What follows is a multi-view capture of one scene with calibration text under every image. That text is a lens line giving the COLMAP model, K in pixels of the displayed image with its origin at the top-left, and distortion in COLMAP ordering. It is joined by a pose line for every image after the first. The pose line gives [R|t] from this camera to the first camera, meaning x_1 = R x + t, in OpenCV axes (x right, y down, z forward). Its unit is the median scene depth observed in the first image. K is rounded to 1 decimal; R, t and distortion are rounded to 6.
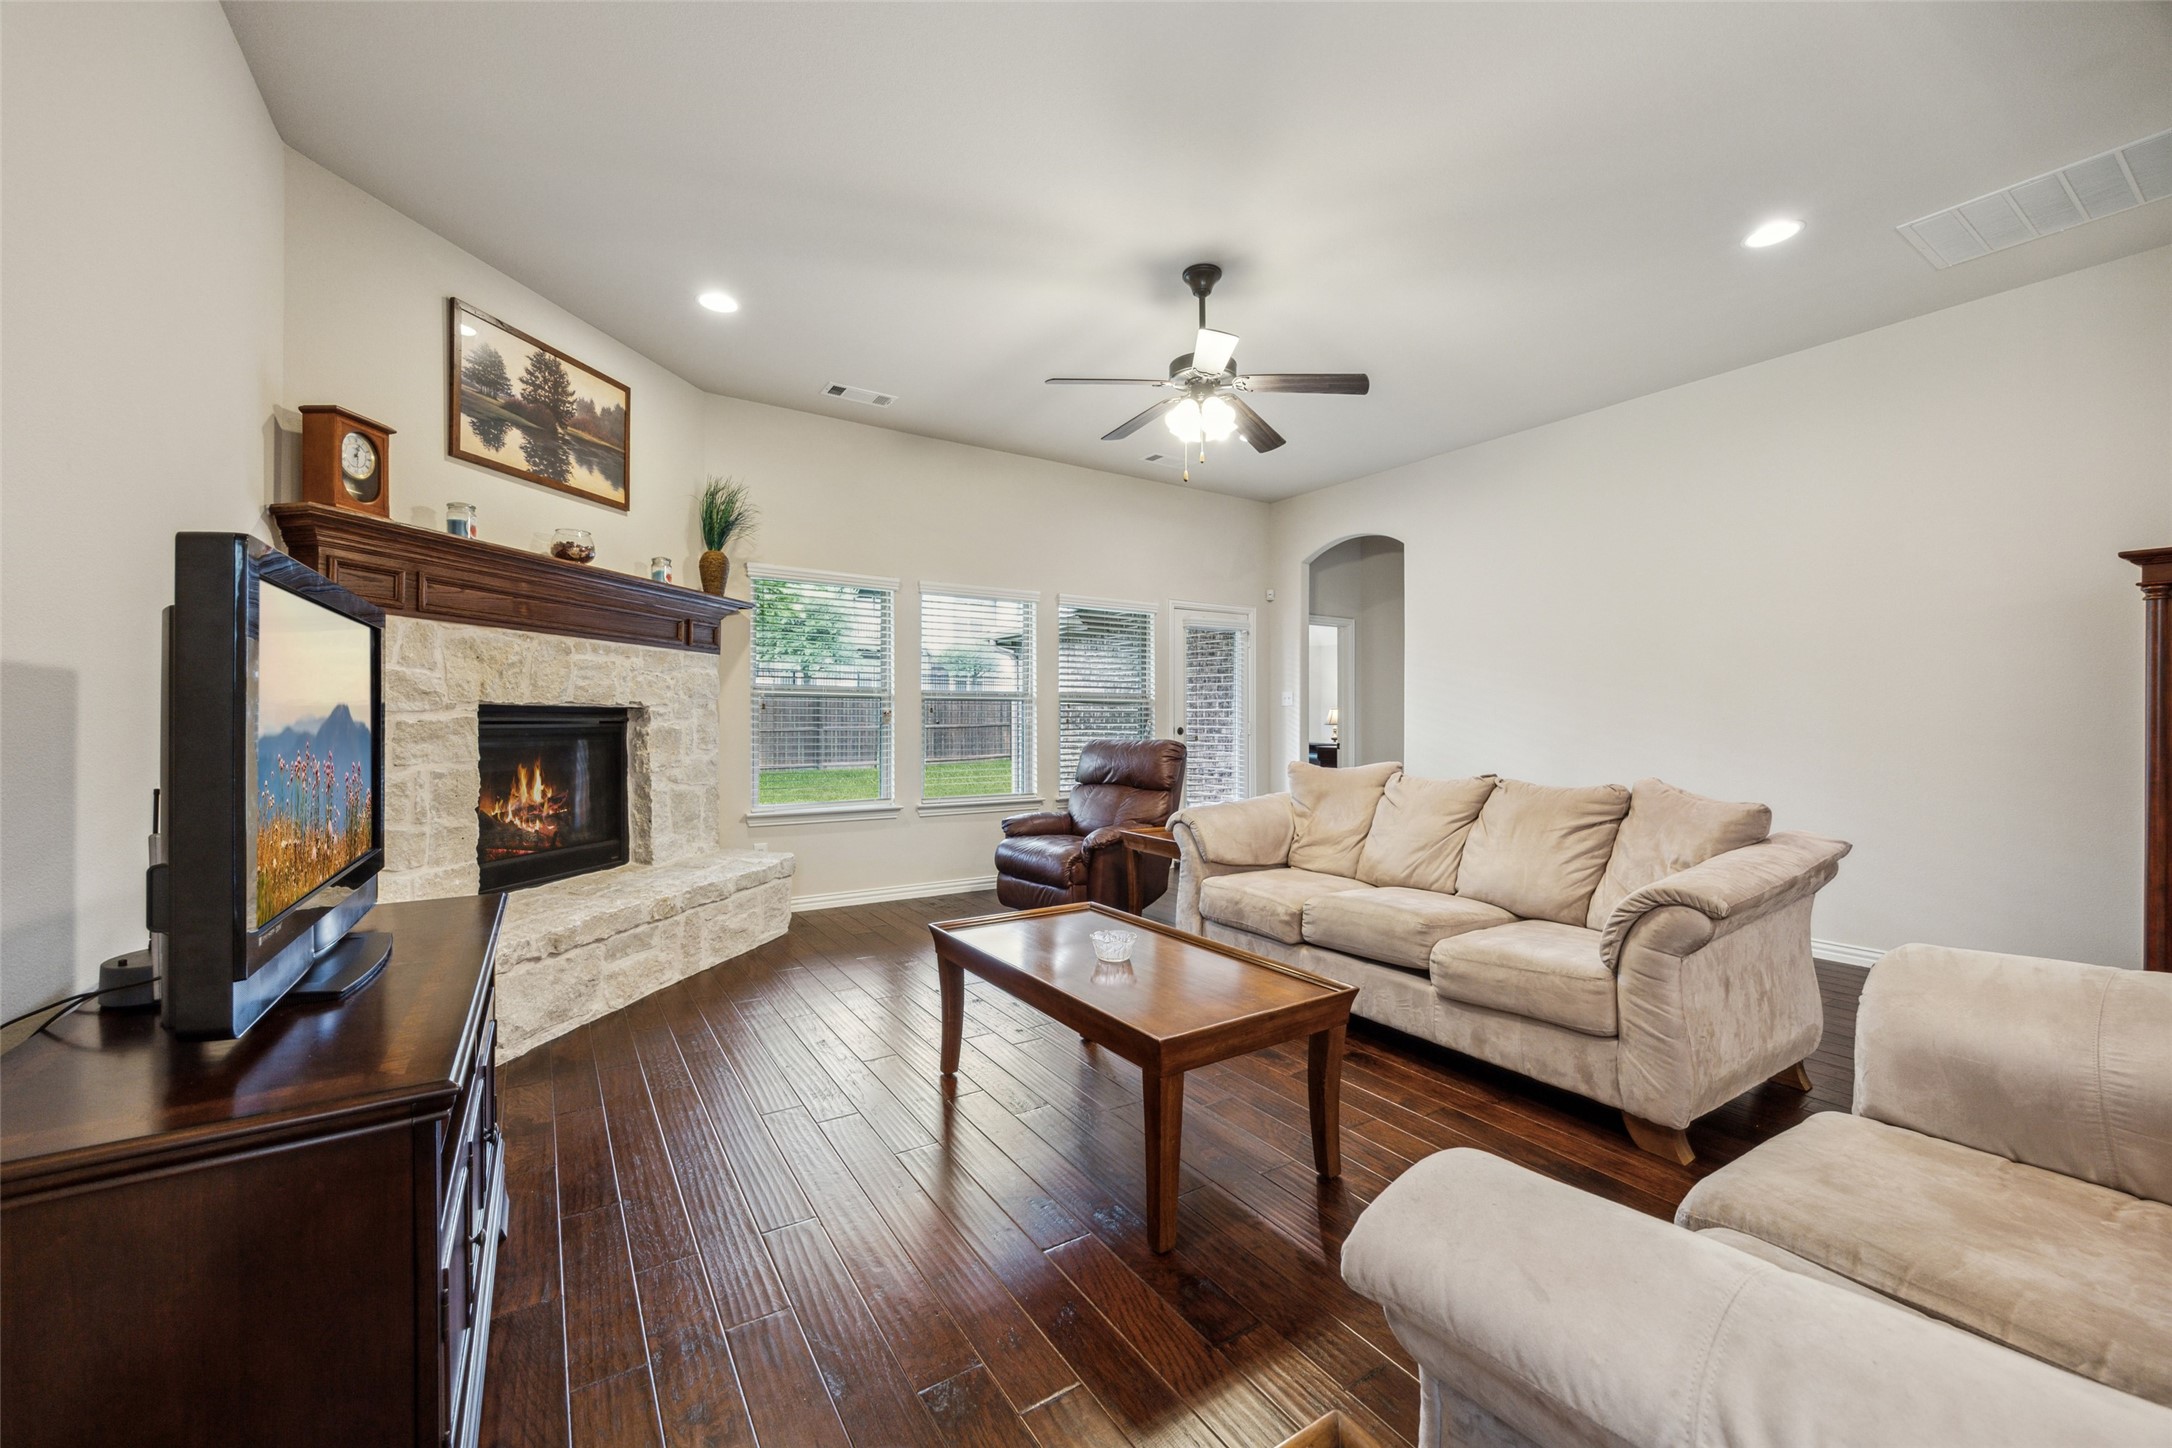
lens RADIAL K [[842.6, 0, 1082.2], [0, 842.6, 715.5], [0, 0, 1]] dist [0.002125, -0.001086]
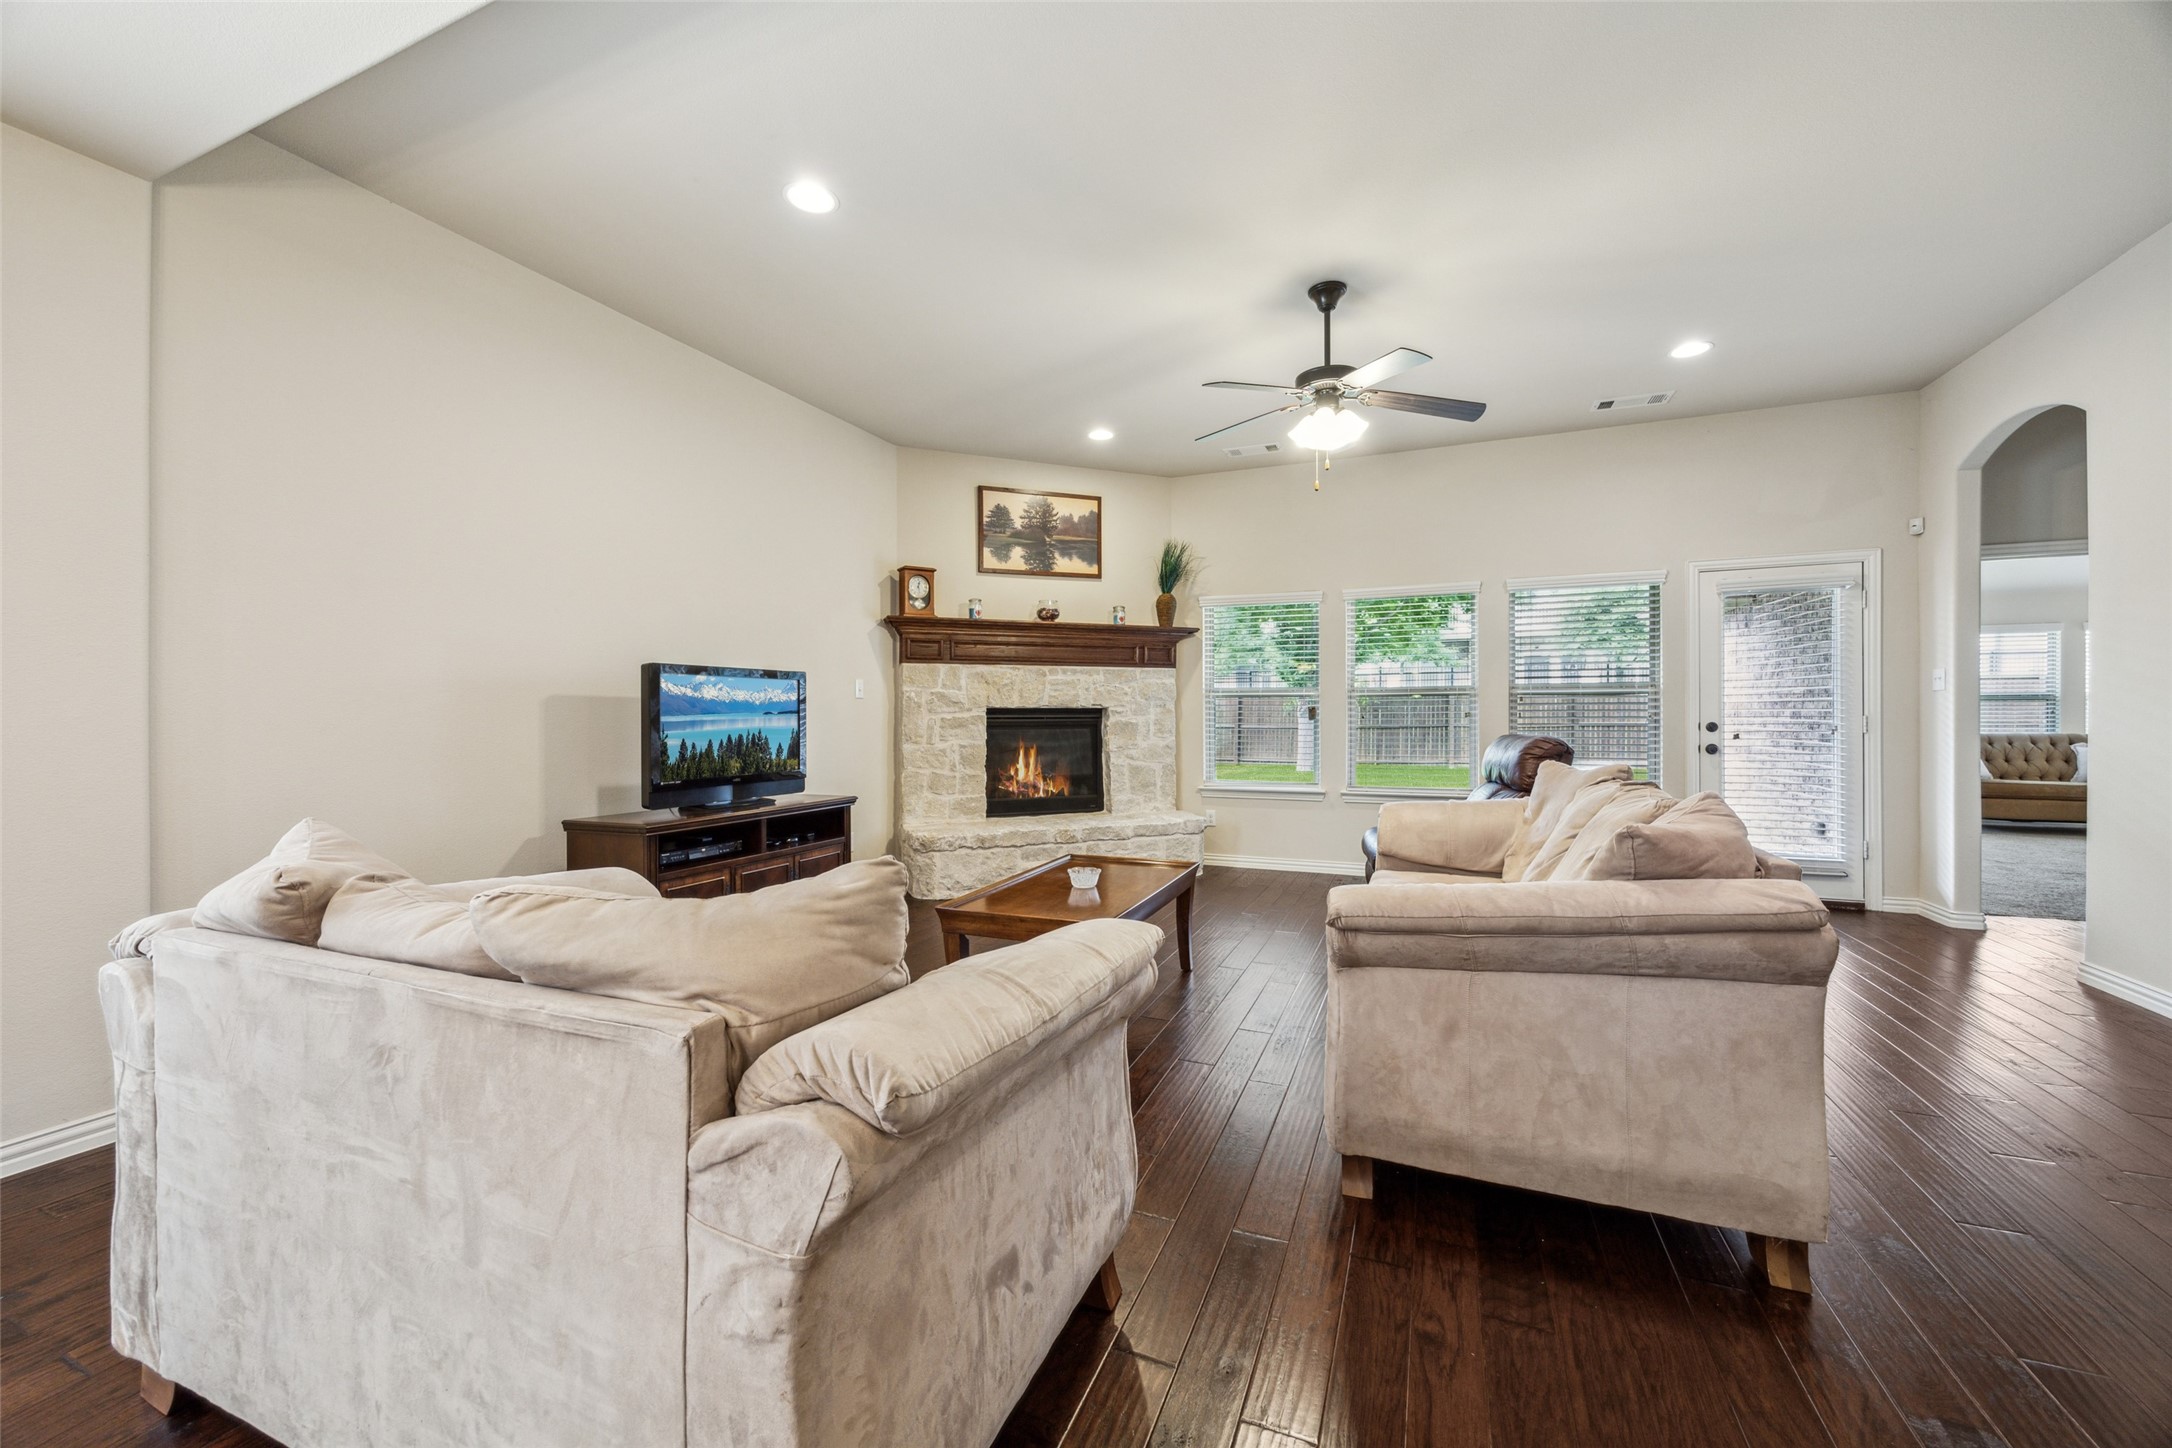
lens RADIAL K [[842.6, 0, 1083.5], [0, 842.6, 718.4], [0, 0, 1]] dist [0.002125, -0.001086]
pose [[0.558900, -0.003162, -0.829229, 0.758089], [0.009231, 0.999954, 0.002409, 0.005254], [0.829184, -0.009001, 0.558904, 0.138200]]
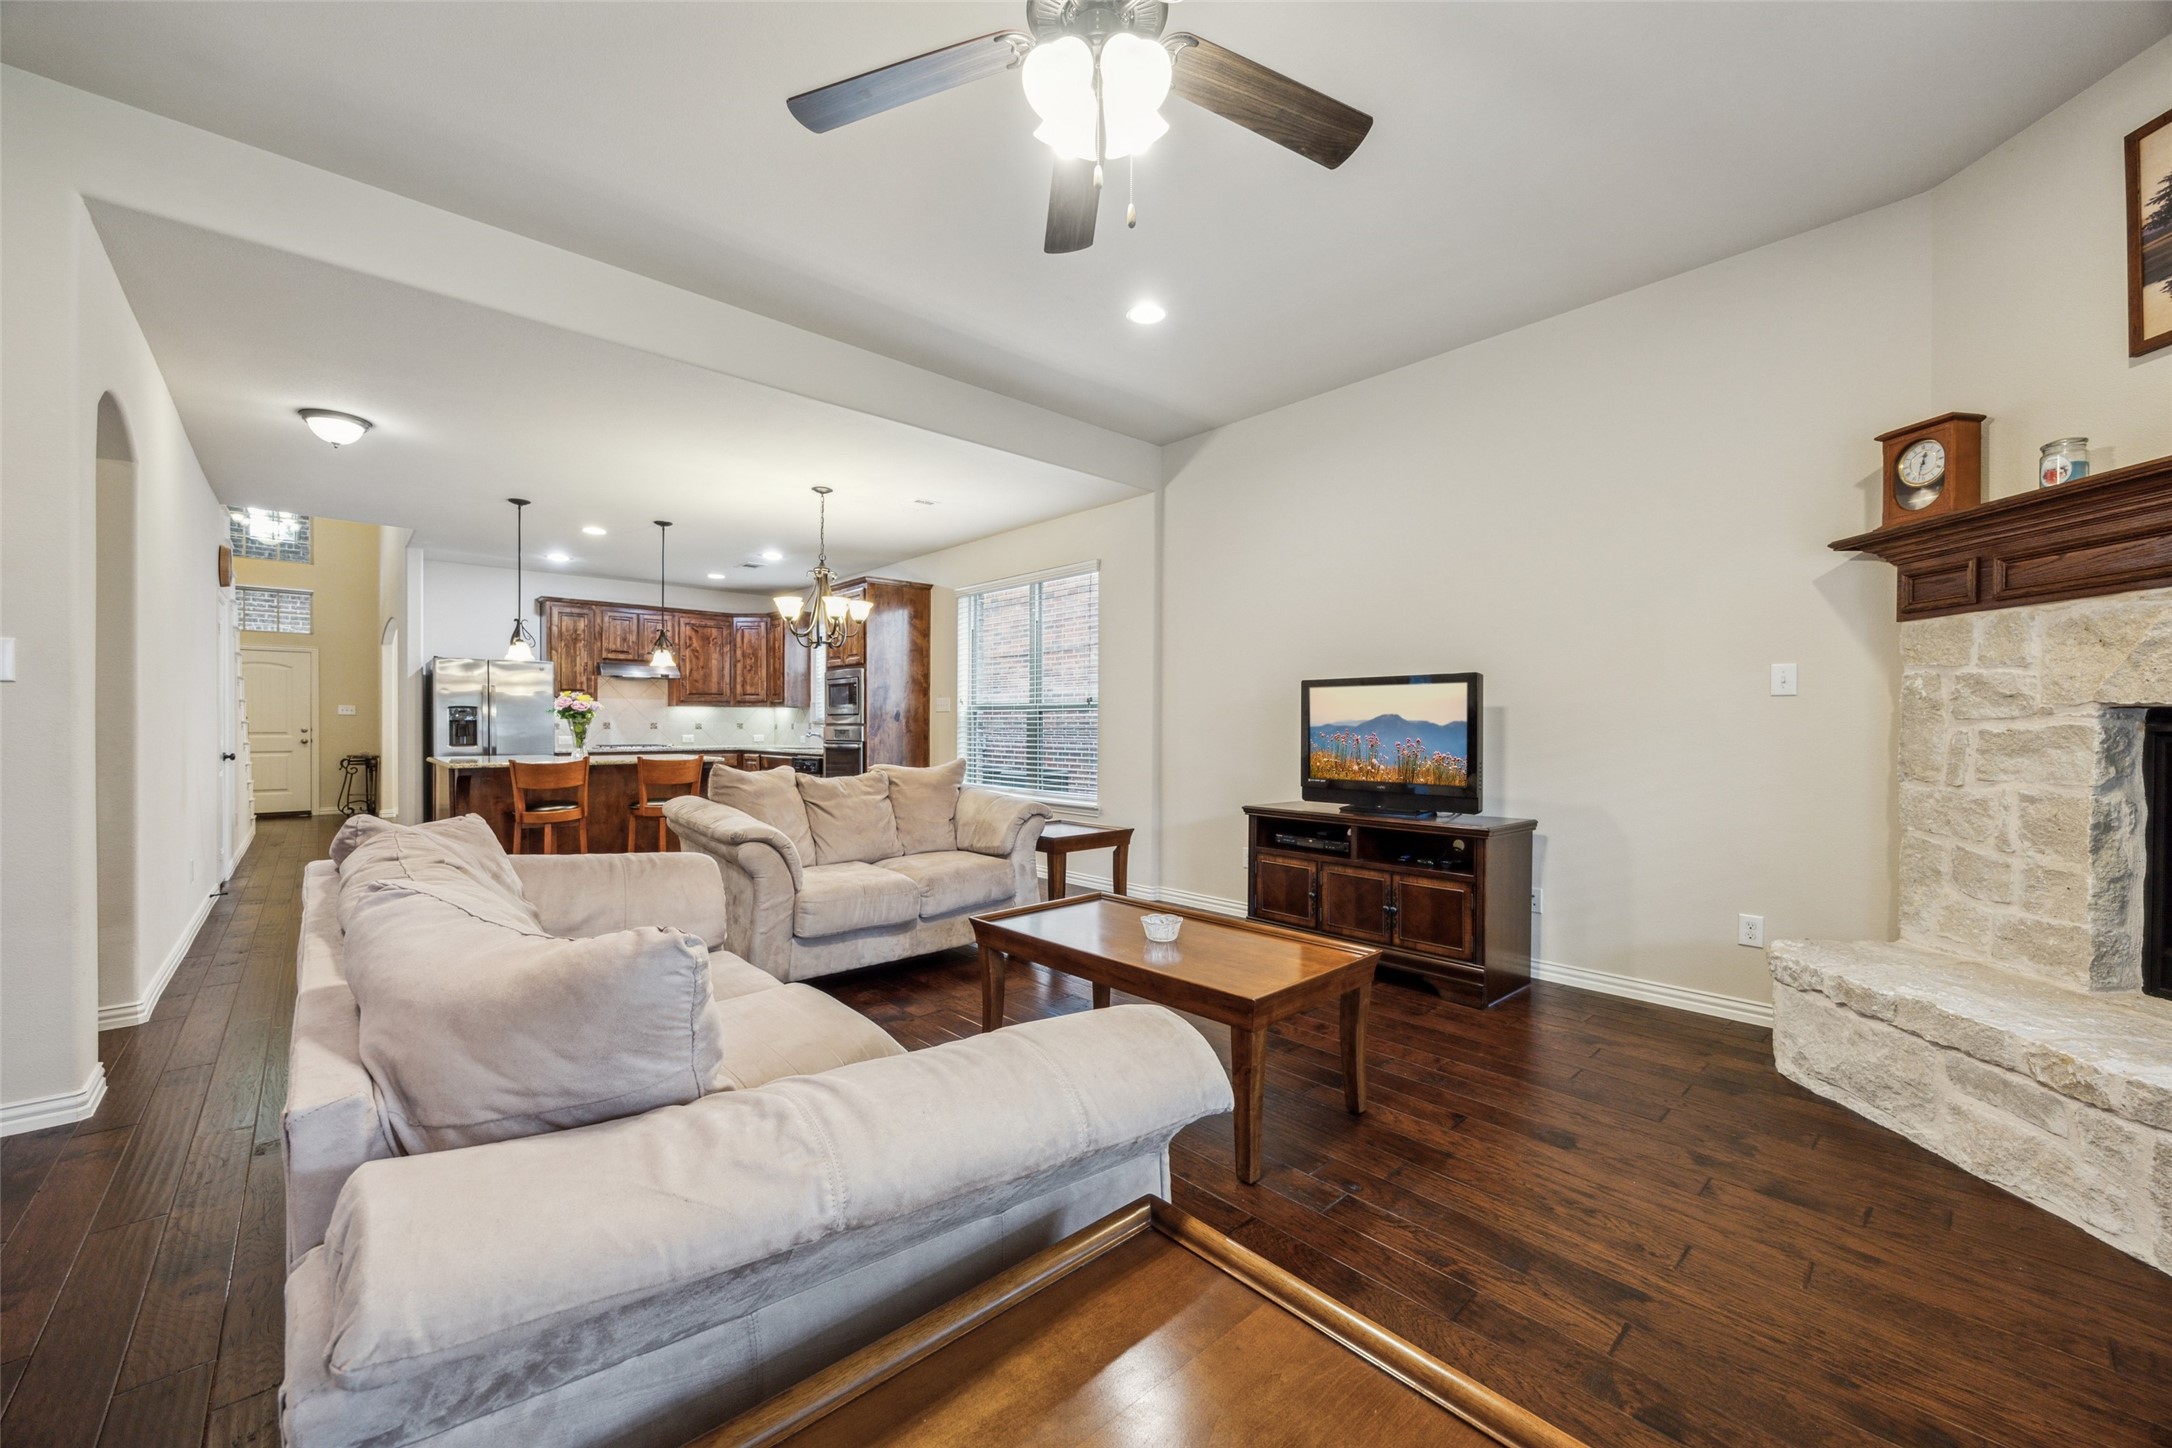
lens RADIAL K [[842.6, 0, 1074.6], [0, 842.6, 717.6], [0, 0, 1]] dist [0.002125, -0.001086]
pose [[-0.988325, -0.006254, -0.152231, 0.205215], [-0.004754, 0.999937, -0.010210, 0.005420], [0.152285, -0.009367, -0.988292, 1.325996]]
